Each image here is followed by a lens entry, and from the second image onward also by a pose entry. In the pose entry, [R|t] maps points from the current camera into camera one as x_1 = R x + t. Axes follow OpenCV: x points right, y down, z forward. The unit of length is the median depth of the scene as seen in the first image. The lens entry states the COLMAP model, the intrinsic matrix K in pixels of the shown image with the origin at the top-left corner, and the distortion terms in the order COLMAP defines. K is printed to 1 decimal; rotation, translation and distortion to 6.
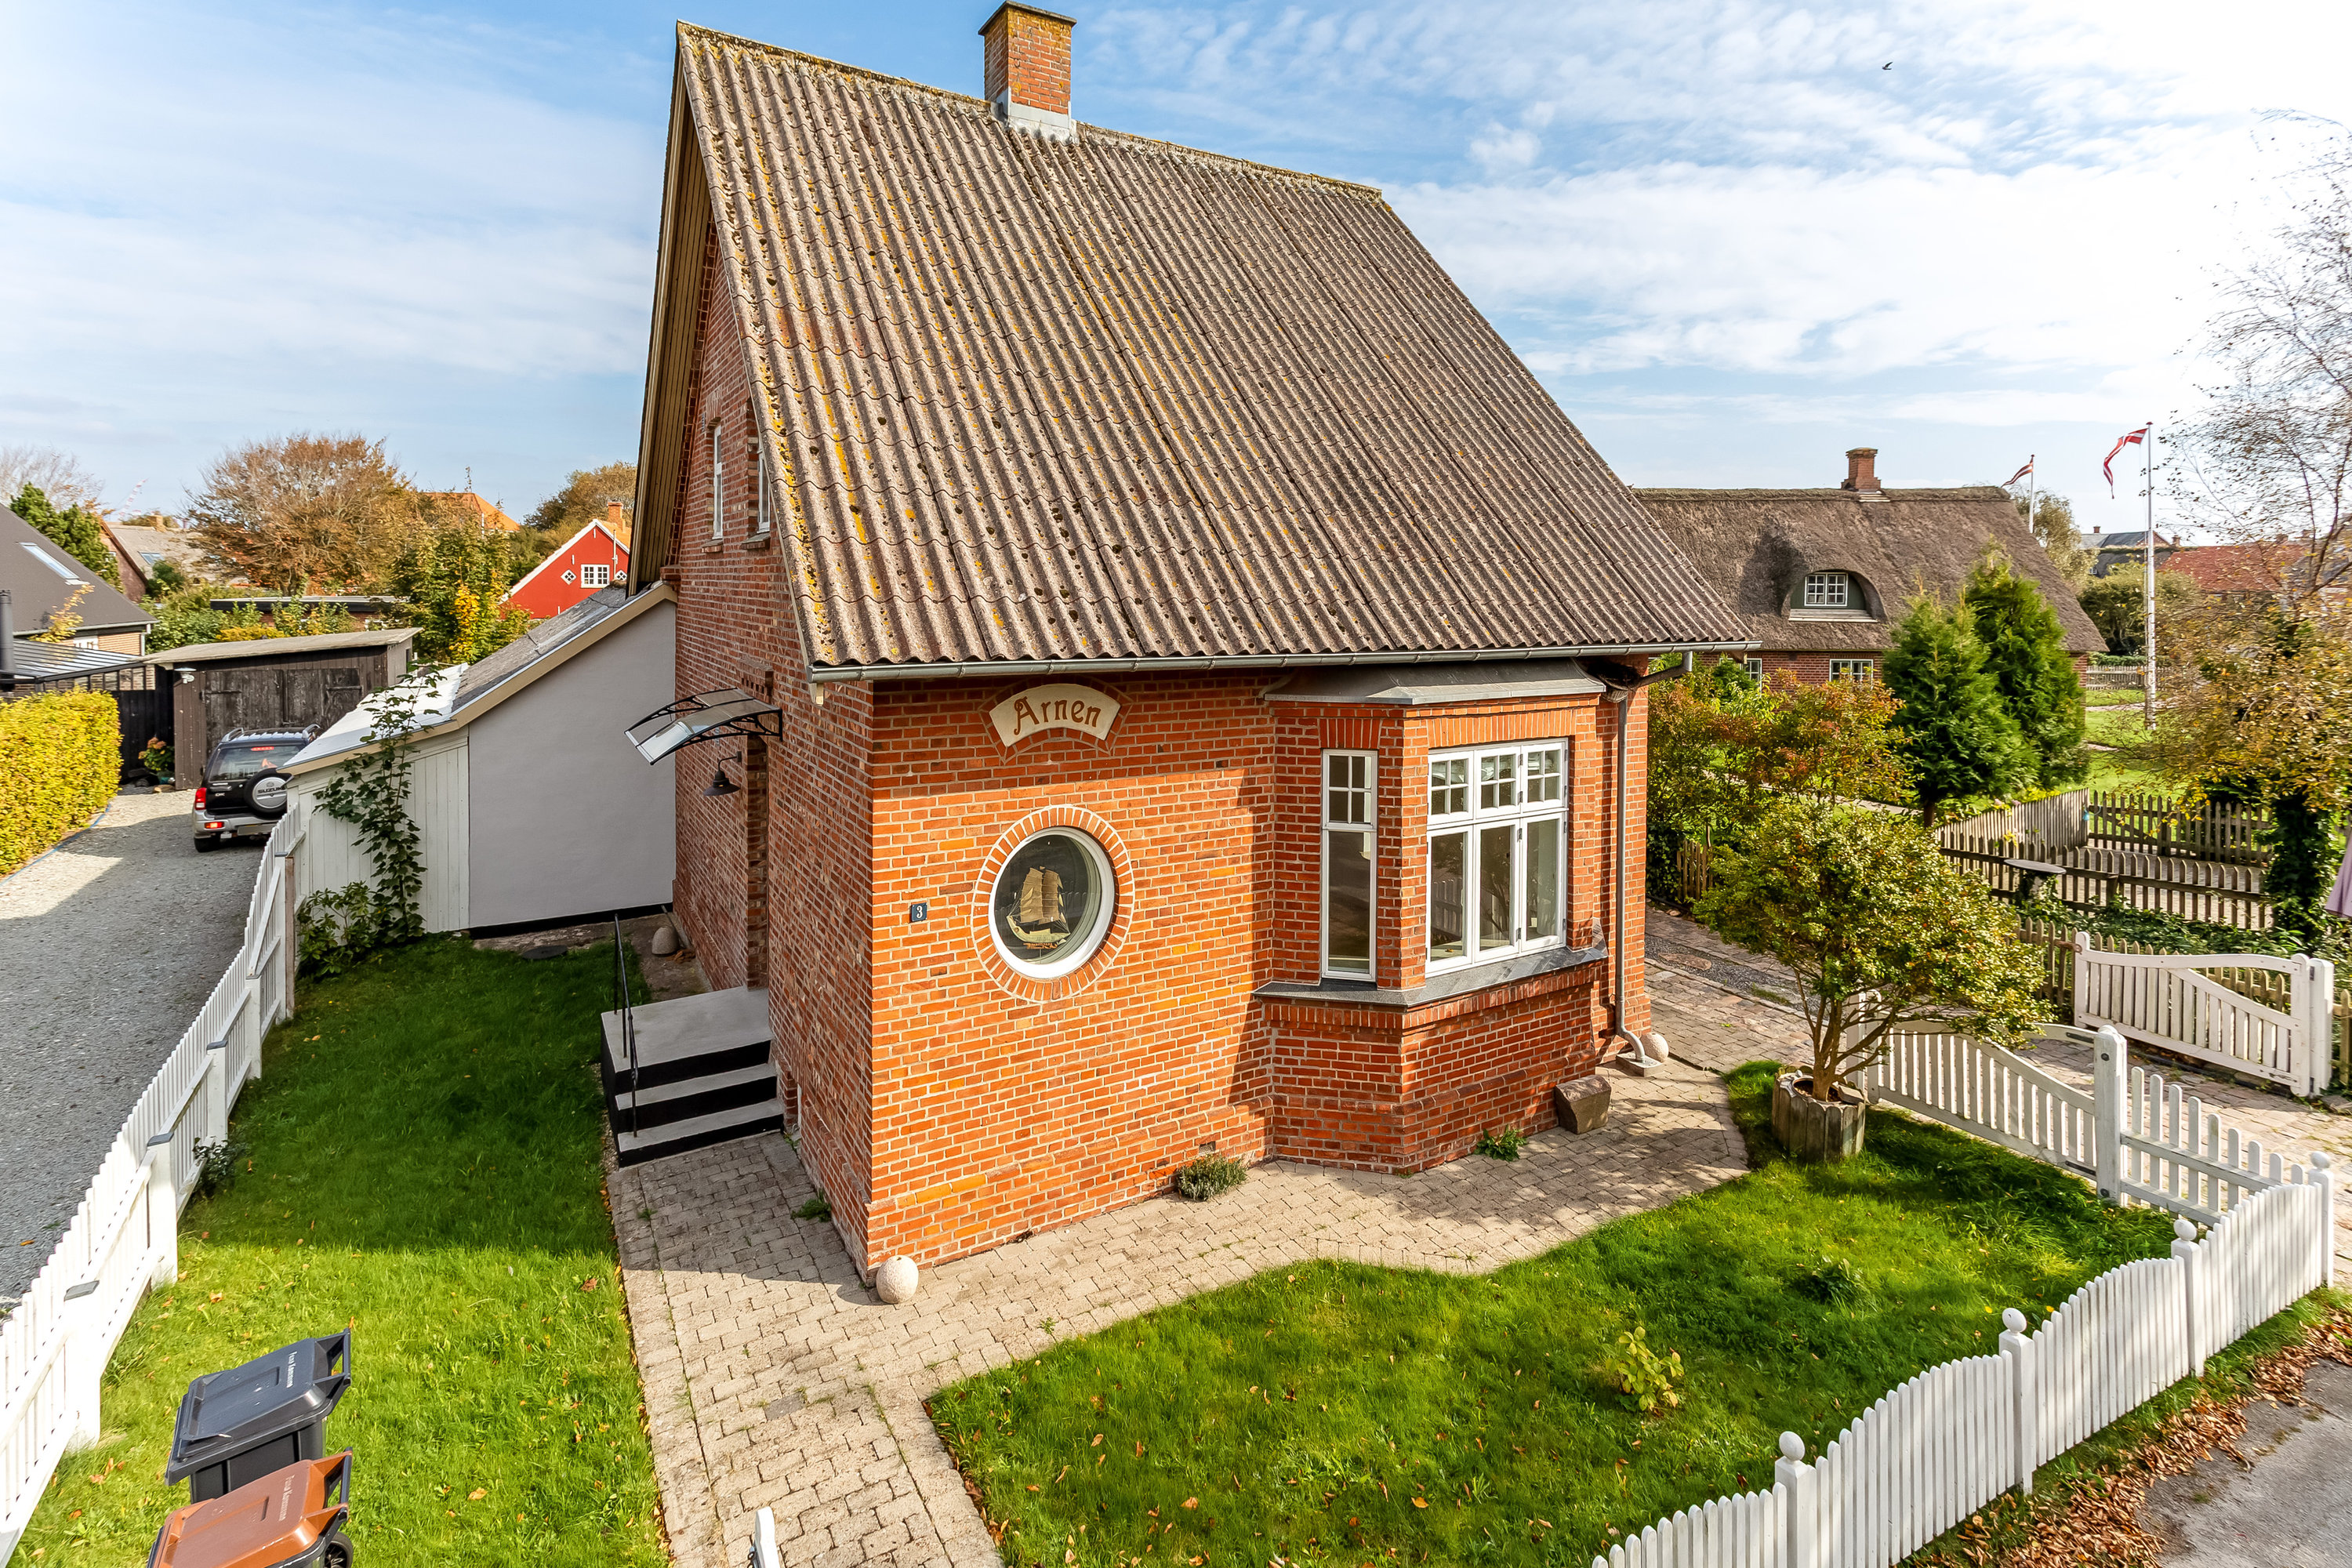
lens RADIAL K [[1090.2, 0, 1176.0], [0, 1090.2, 784.0], [0, 0, 1]] dist [0.002389, 0.007495]
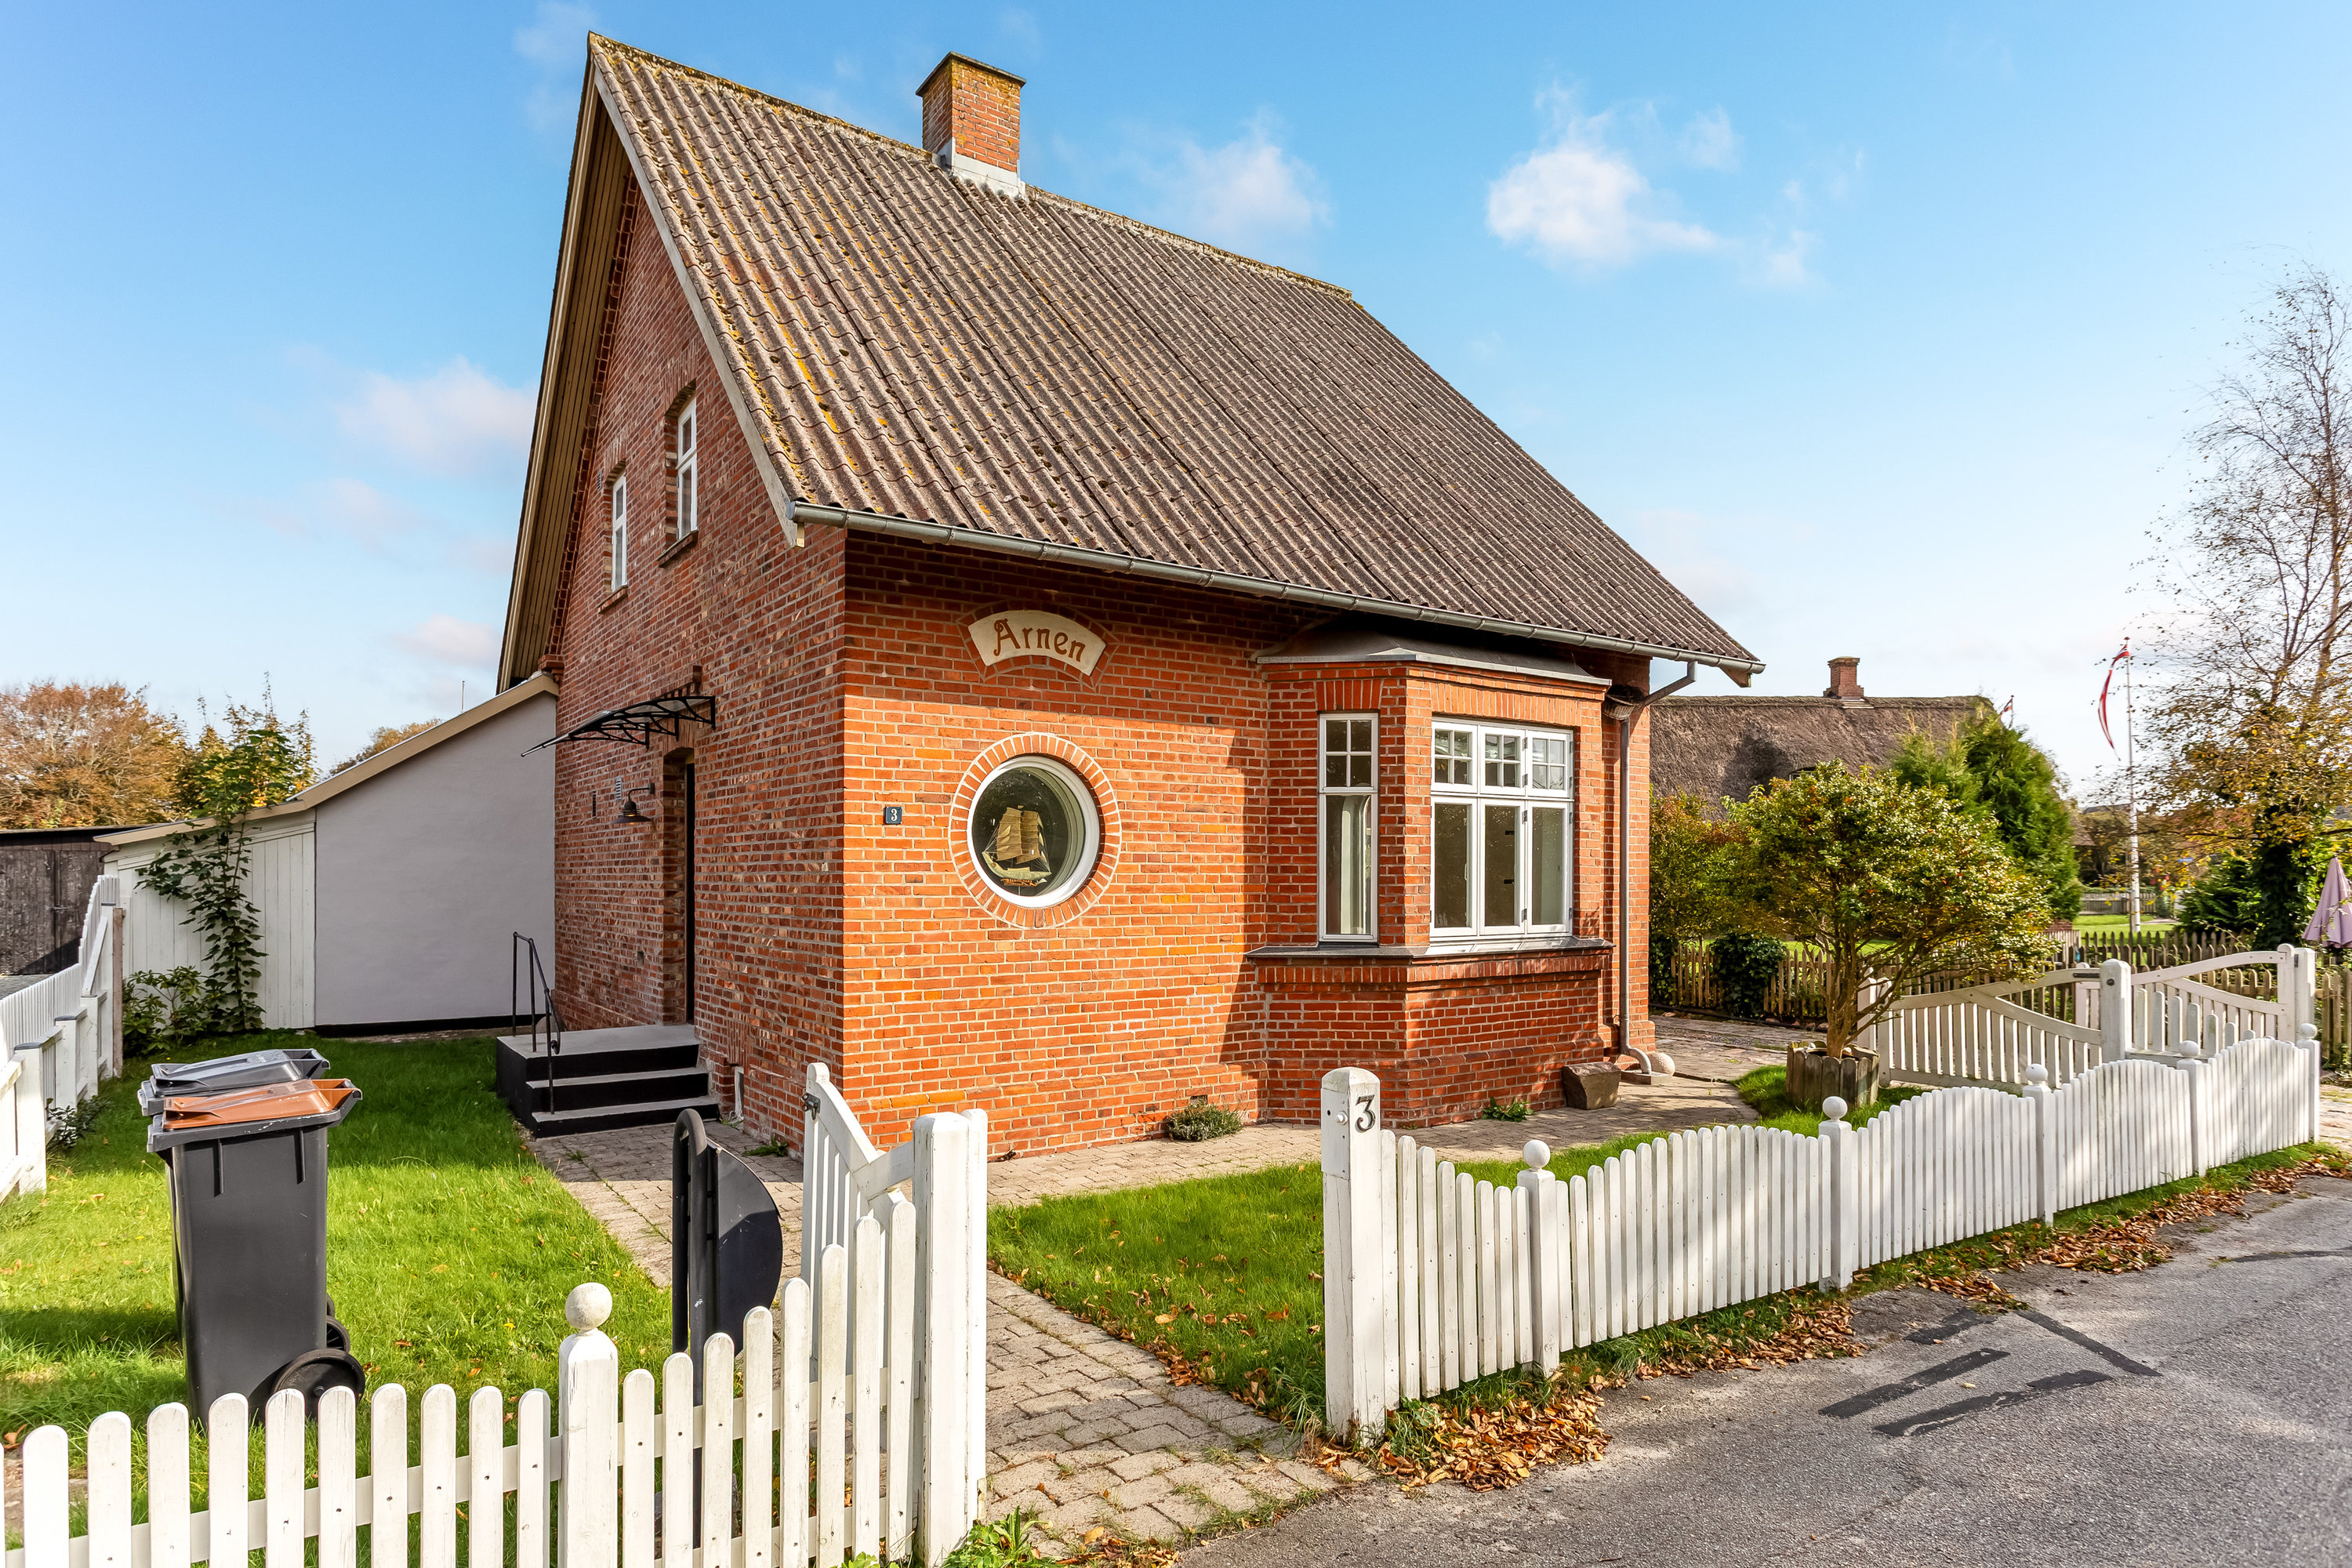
lens RADIAL K [[1216.4, 0, 1202.1], [0, 1216.4, 894.9], [0, 0, 1]] dist [-0.011914, 0.001559]
pose [[0.997667, 0.015054, 0.066581, -0.033903], [-0.013229, 0.999527, -0.027769, 0.161344], [-0.066968, 0.026824, 0.997394, -0.025990]]
